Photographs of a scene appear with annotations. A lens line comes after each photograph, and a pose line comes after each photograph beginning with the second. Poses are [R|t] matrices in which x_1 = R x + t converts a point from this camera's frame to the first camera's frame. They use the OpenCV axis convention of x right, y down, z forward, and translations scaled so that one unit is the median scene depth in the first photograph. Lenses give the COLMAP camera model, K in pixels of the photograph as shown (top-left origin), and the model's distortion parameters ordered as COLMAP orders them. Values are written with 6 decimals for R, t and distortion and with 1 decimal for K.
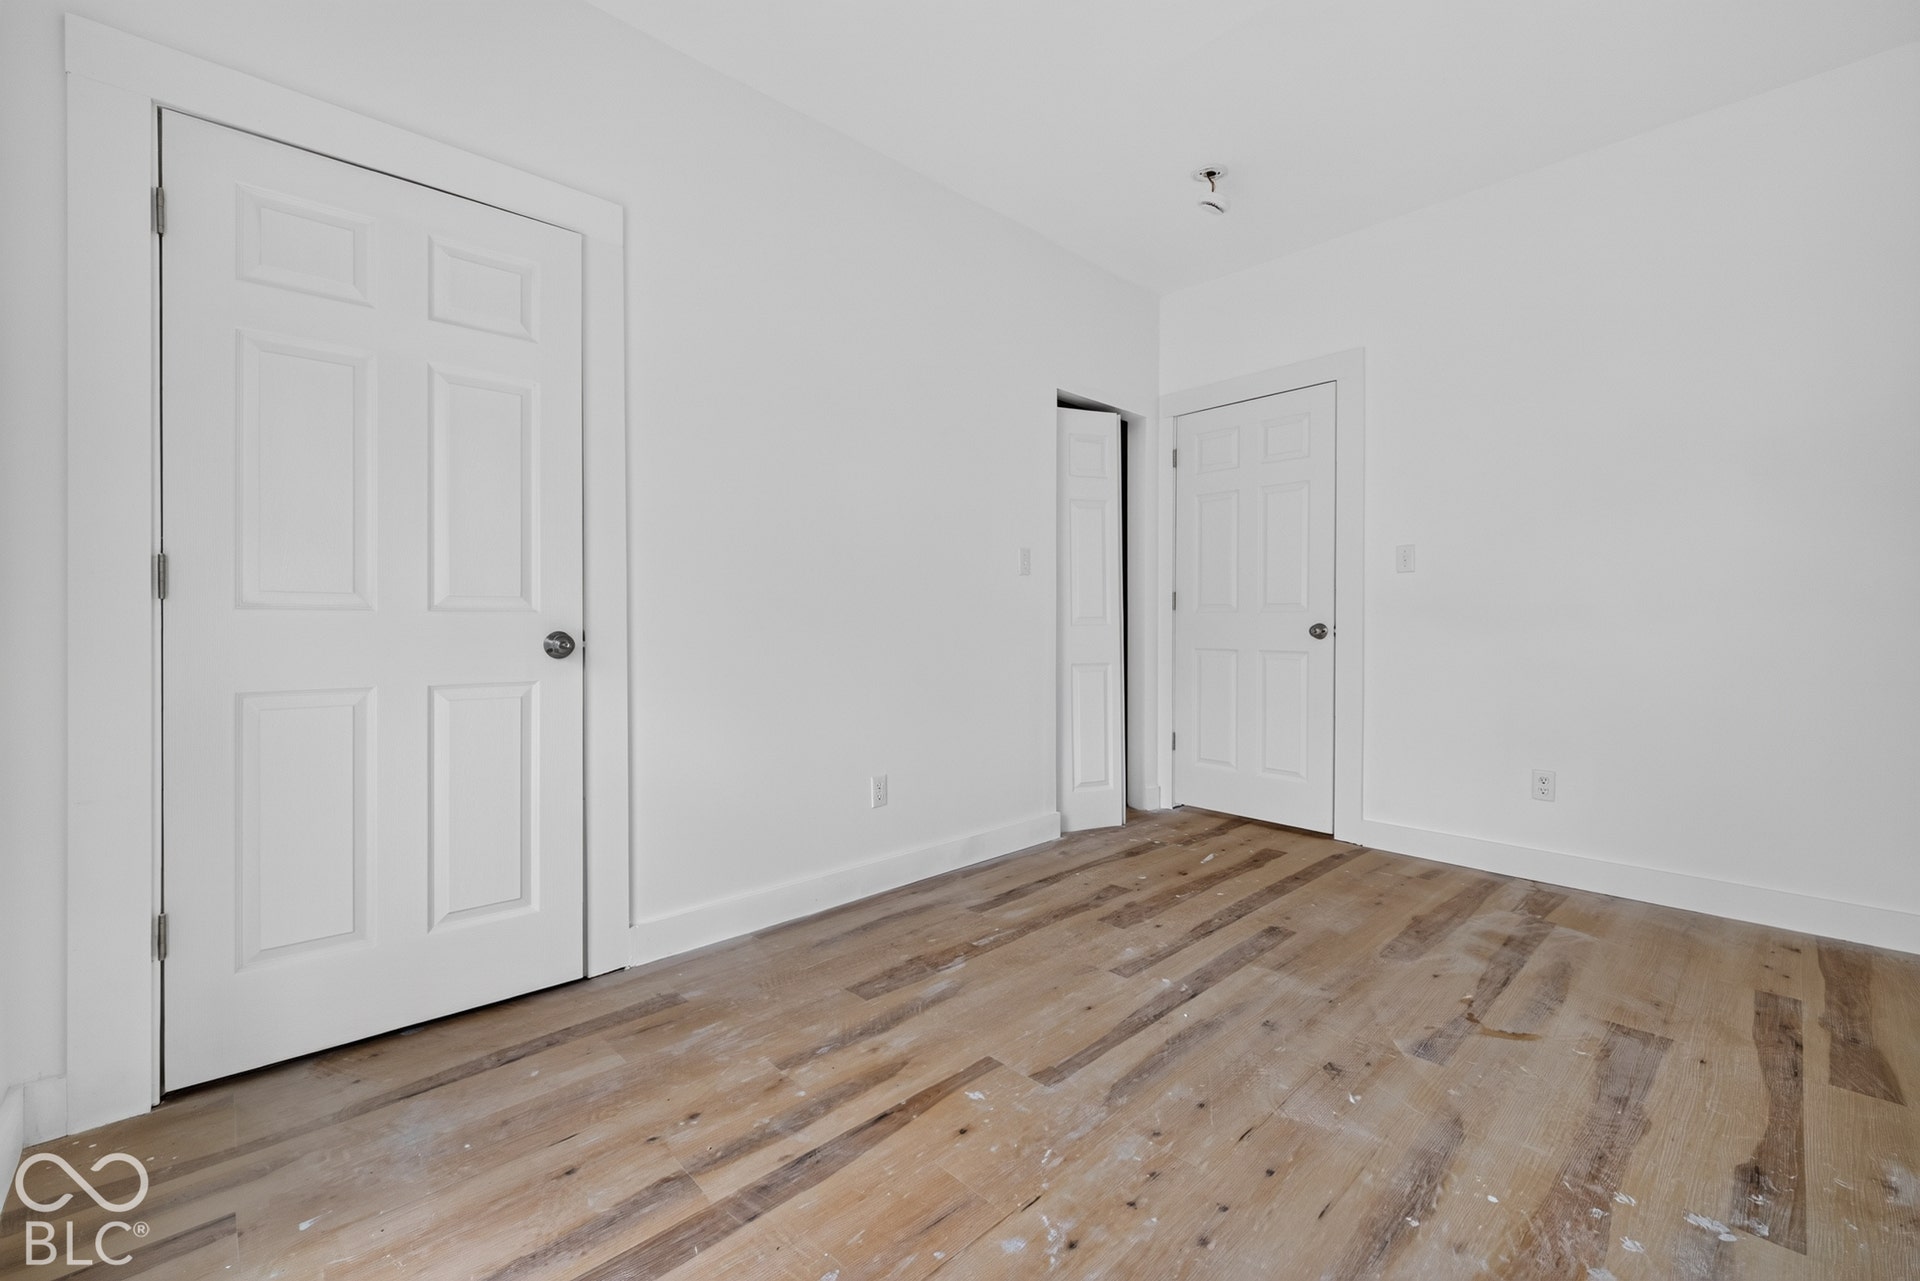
lens RADIAL K [[801.0, 0, 959.7], [0, 801.0, 629.2], [0, 0, 1]] dist [0.008114, -0.003203]
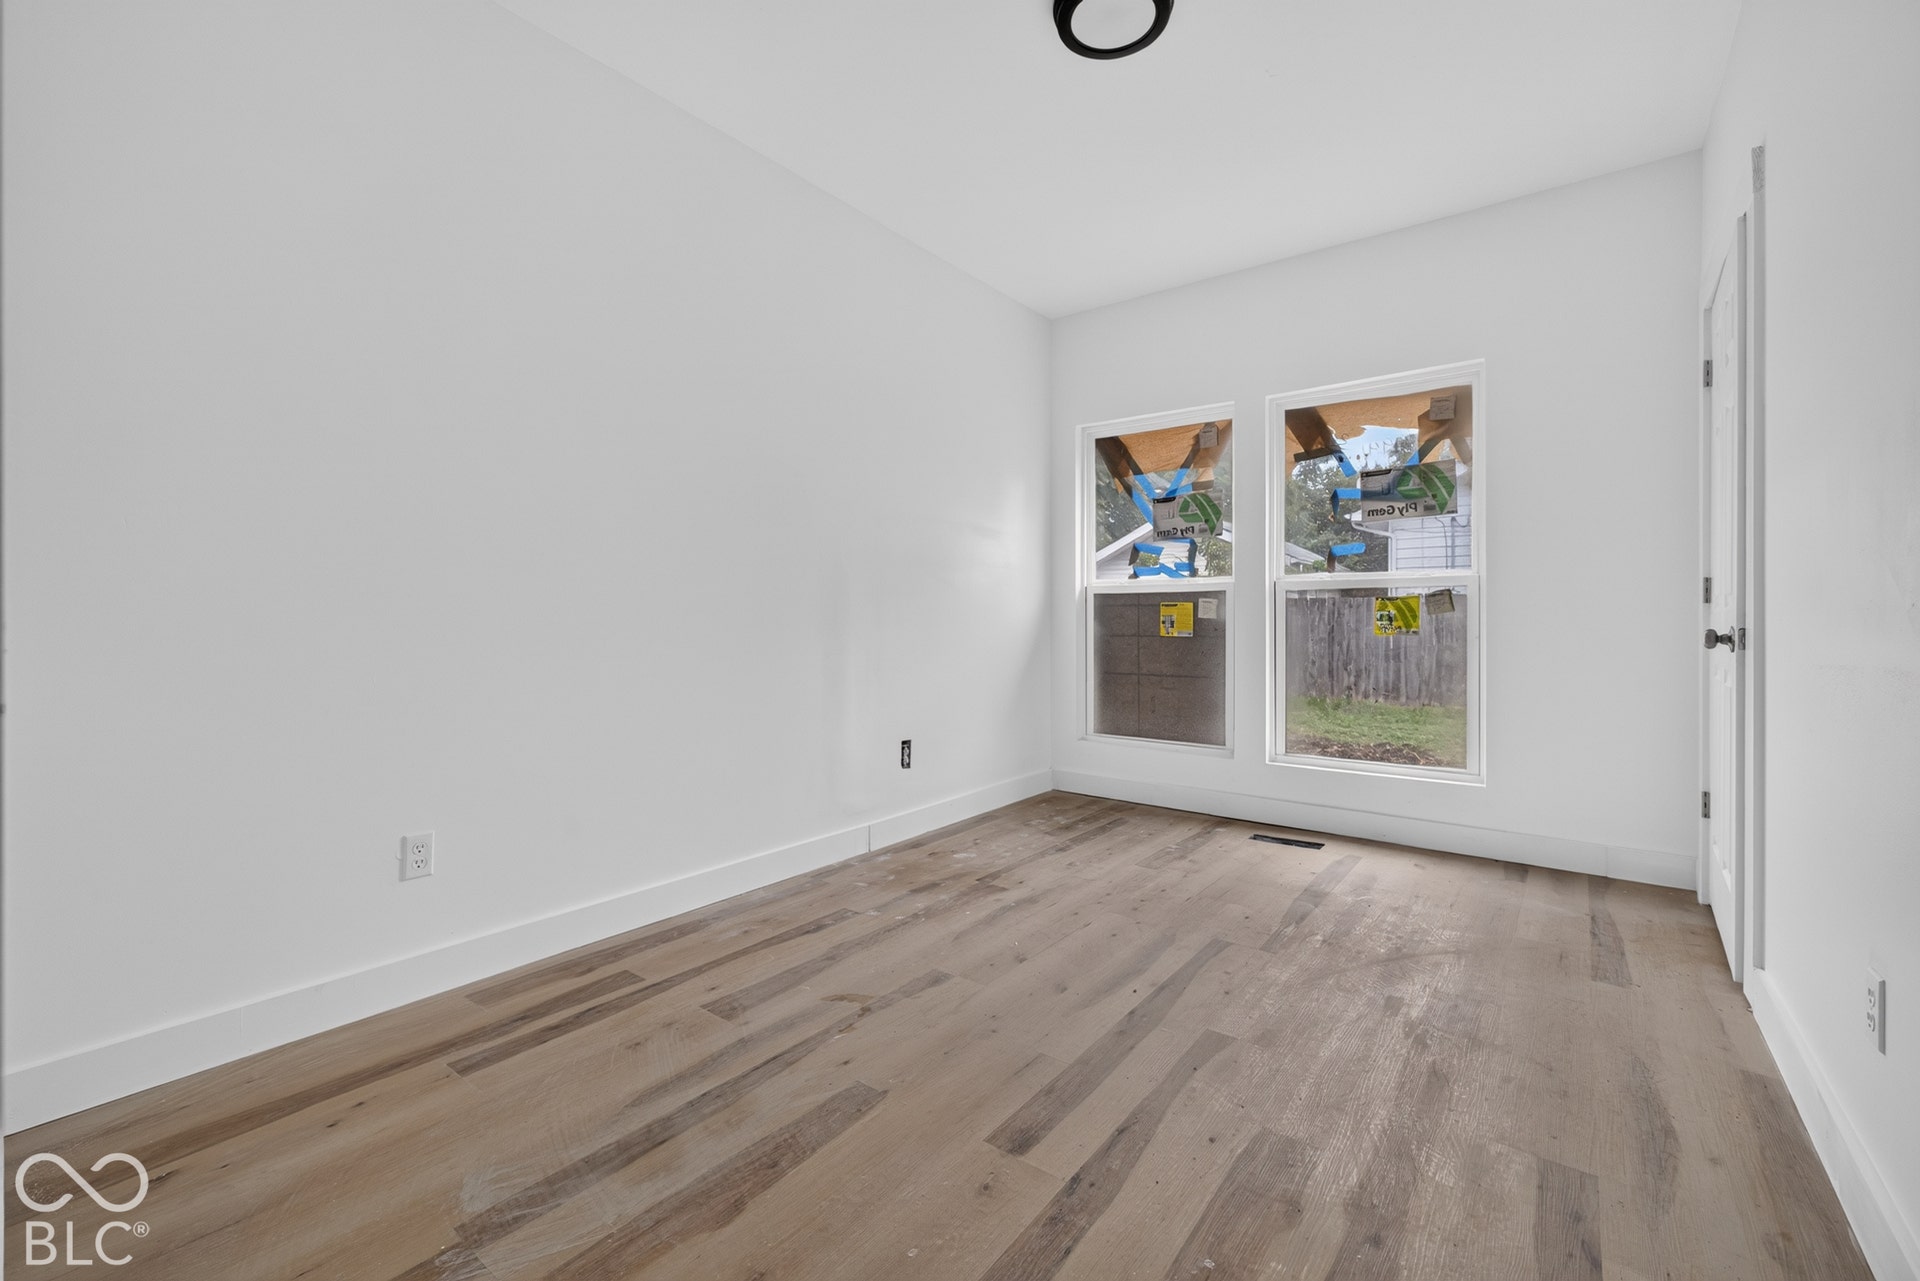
lens RADIAL K [[801.0, 0, 960.3], [0, 801.0, 628.9], [0, 0, 1]] dist [0.008114, -0.003203]
pose [[-0.988528, 0.000987, -0.151035, 0.721403], [-0.001463, 0.999869, 0.016109, -0.012977], [0.151031, 0.016145, -0.988397, 2.159278]]
